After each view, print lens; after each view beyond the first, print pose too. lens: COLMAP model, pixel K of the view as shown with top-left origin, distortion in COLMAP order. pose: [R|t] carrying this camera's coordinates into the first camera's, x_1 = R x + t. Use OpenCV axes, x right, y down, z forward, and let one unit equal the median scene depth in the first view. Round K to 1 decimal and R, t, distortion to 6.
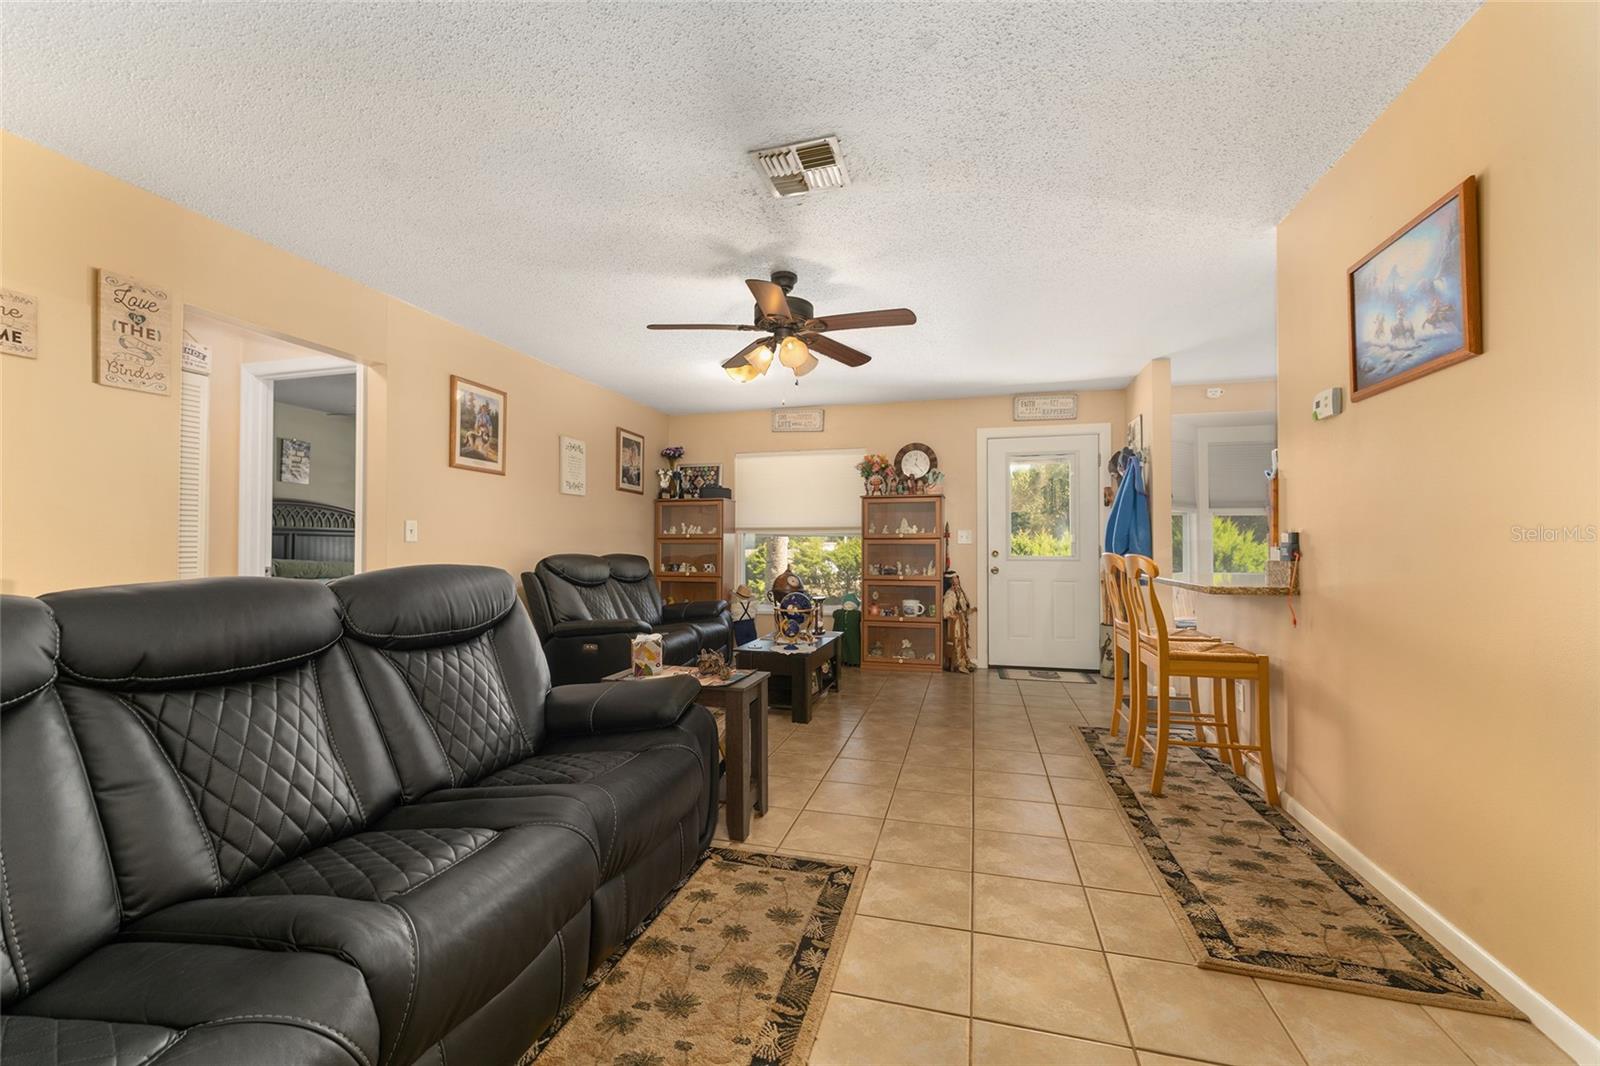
lens RADIAL K [[636.7, 0, 797.0], [0, 636.7, 528.5], [0, 0, 1]] dist [-0.001792, -0.000372]
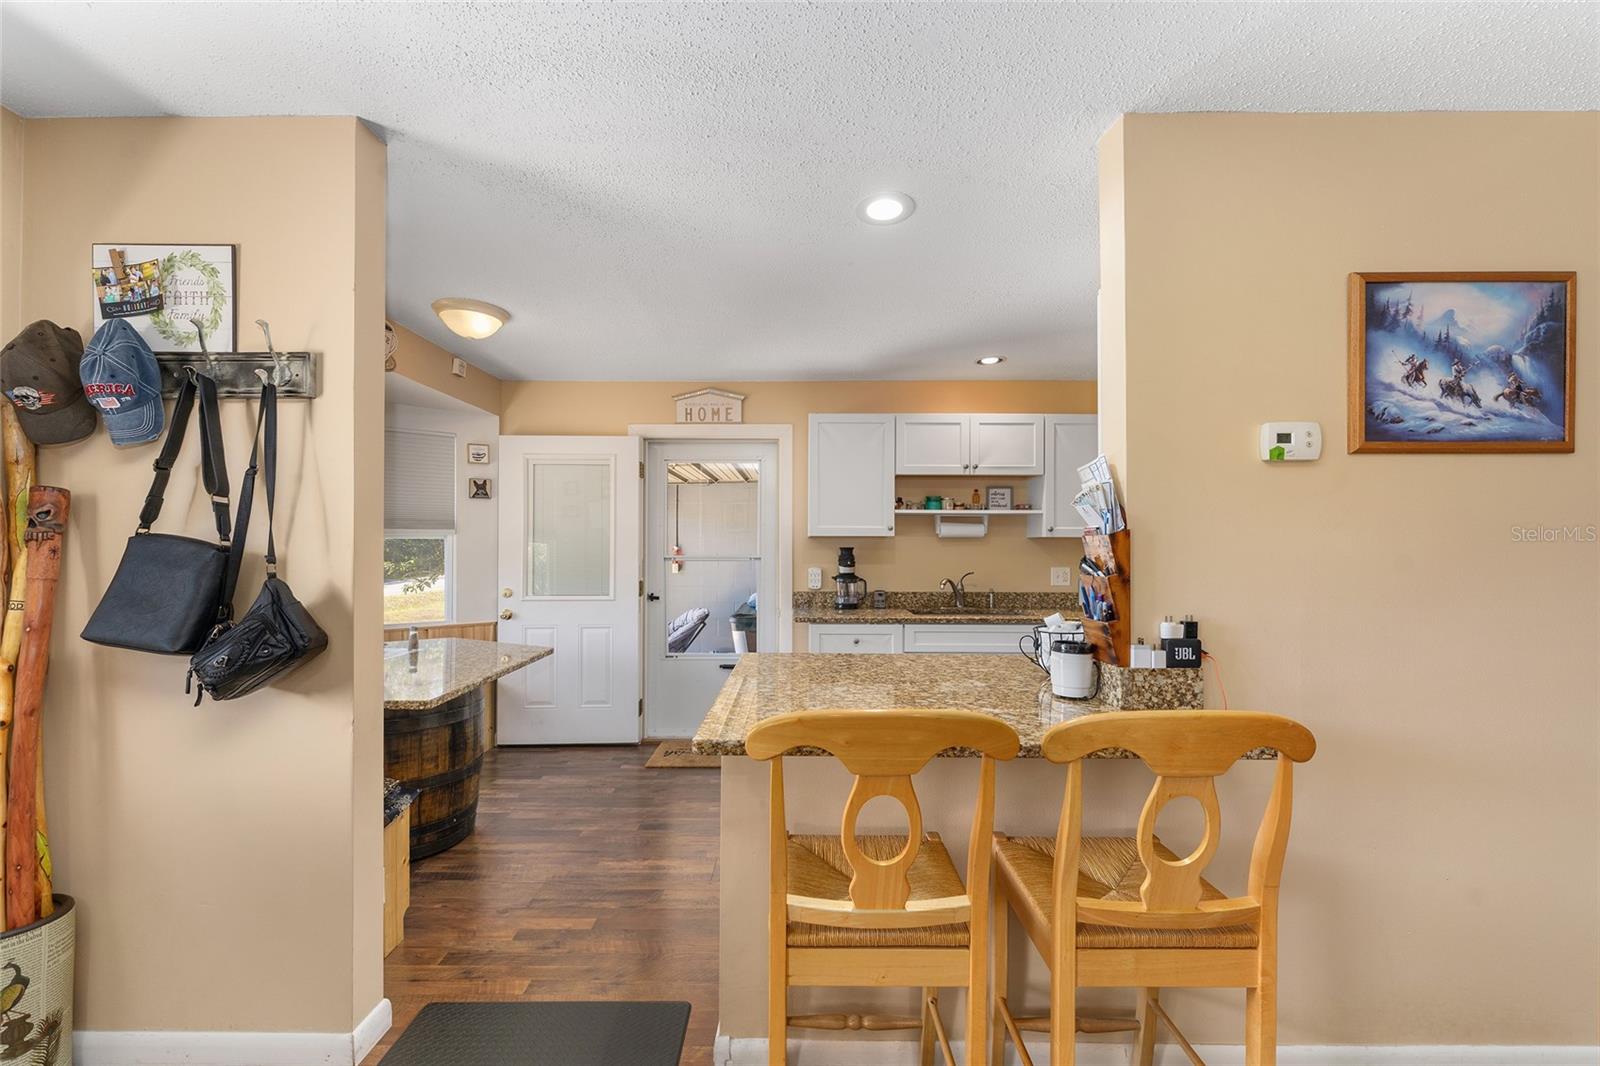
lens RADIAL K [[643.1, 0, 795.3], [0, 643.1, 543.4], [0, 0, 1]] dist [-0.000081, -0.000055]
pose [[-0.260253, -0.000677, 0.965540, 0.166922], [-0.030106, 0.999519, -0.007414, -0.035140], [-0.965071, -0.030998, -0.260148, 1.007422]]
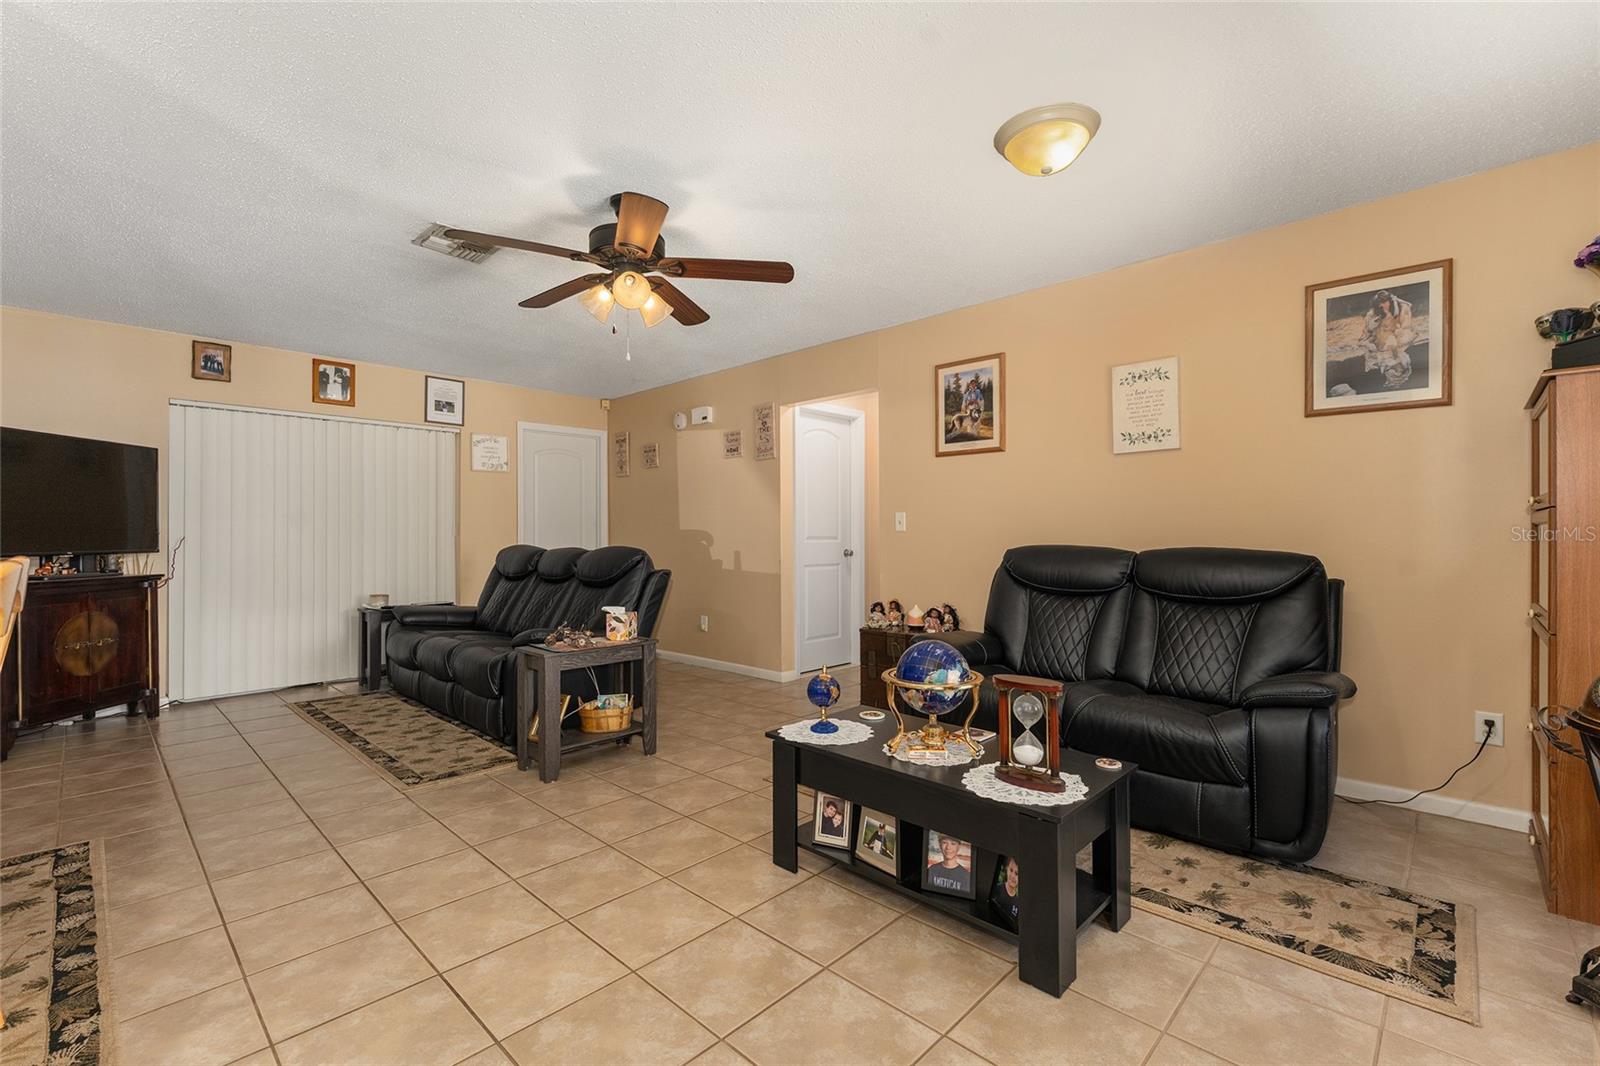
lens RADIAL K [[693.2, 0, 794.2], [0, 693.2, 526.1], [0, 0, 1]] dist [0.001103, -0.001564]
pose [[-0.476665, -0.009227, -0.879037, 0.524569], [0.029750, 0.999203, -0.026621, 0.035610], [0.878582, -0.038840, -0.476010, 1.294019]]
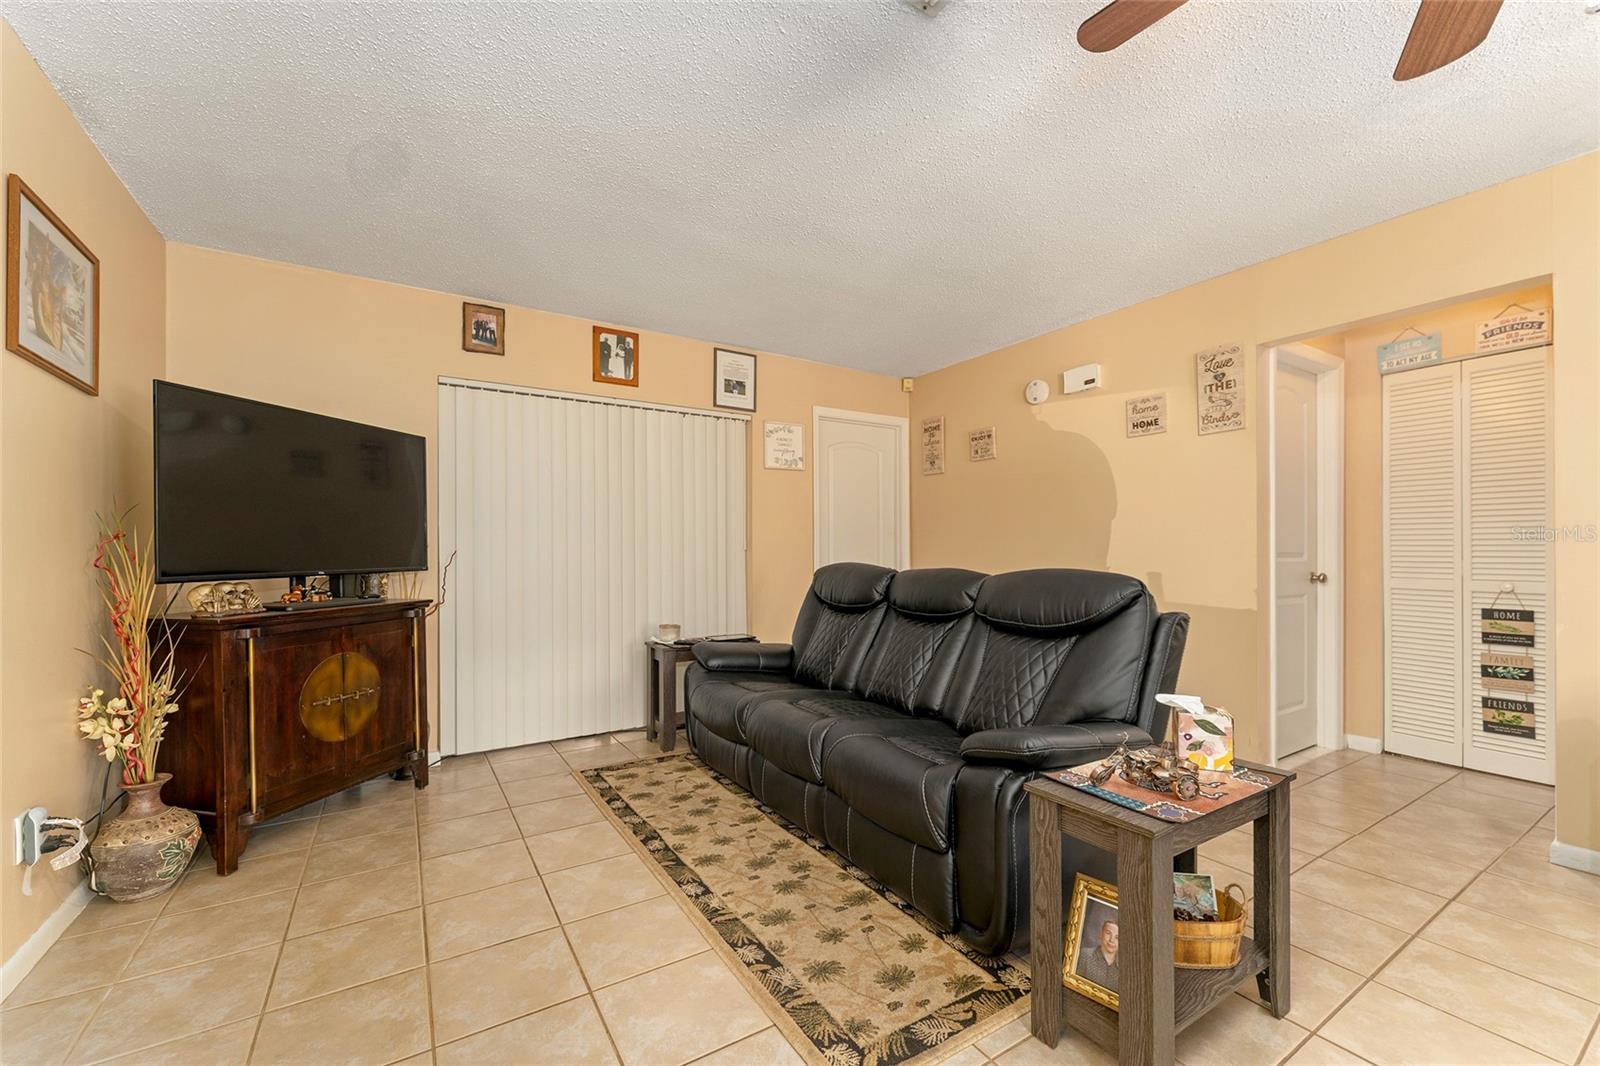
lens RADIAL K [[647.2, 0, 804.7], [0, 647.2, 548.3], [0, 0, 1]] dist [-0.000569, -0.000866]
pose [[-0.671077, 0.000213, -0.741388, 0.315519], [0.023360, 0.999510, -0.020858, 0.017801], [0.741020, -0.031316, -0.670752, 0.759295]]
